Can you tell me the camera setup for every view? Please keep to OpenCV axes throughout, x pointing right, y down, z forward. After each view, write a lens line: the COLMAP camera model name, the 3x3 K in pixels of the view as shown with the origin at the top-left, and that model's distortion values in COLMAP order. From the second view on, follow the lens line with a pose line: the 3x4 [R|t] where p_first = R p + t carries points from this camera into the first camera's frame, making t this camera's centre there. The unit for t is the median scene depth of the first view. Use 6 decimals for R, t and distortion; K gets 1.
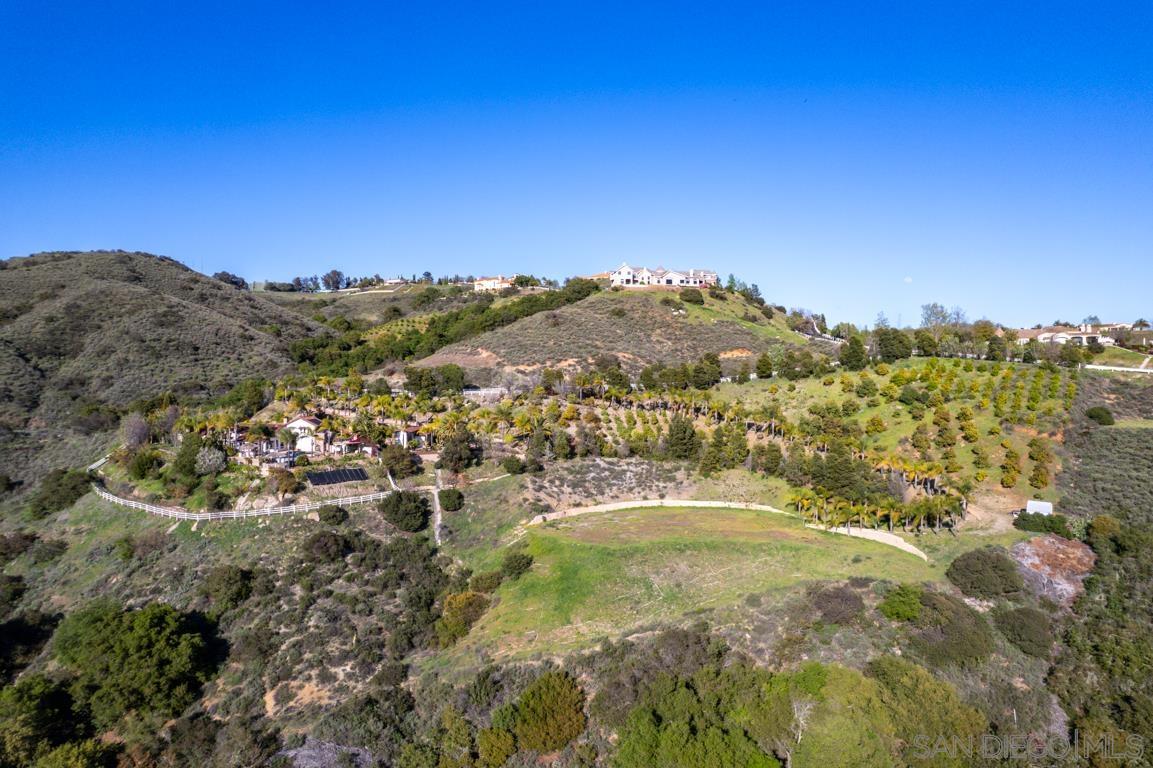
lens RADIAL K [[731.7, 0, 578.9], [0, 731.7, 380.9], [0, 0, 1]] dist [-0.086585, 0.072250]
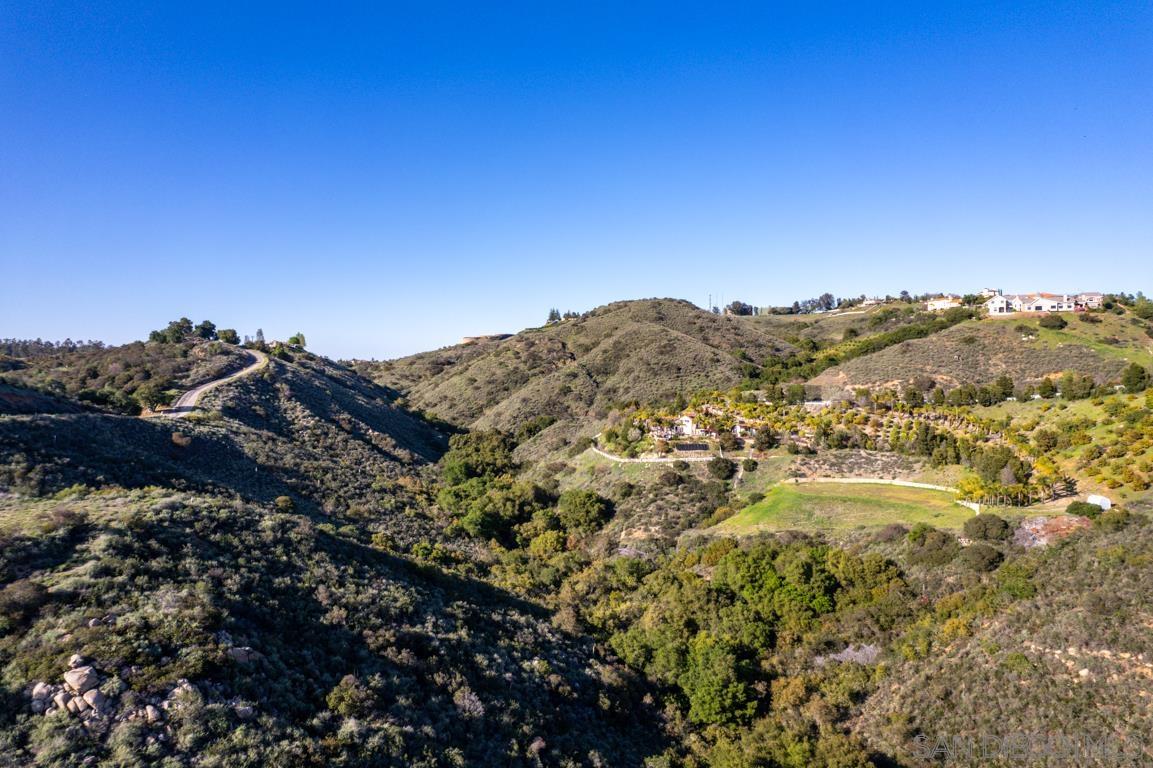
lens RADIAL K [[731.7, 0, 578.9], [0, 731.7, 380.9], [0, 0, 1]] dist [-0.086585, 0.072250]
pose [[0.737628, 0.008579, -0.675152, 0.604571], [-0.011922, 0.999929, -0.000319, -0.028535], [0.675102, 0.008284, 0.737678, -0.486971]]
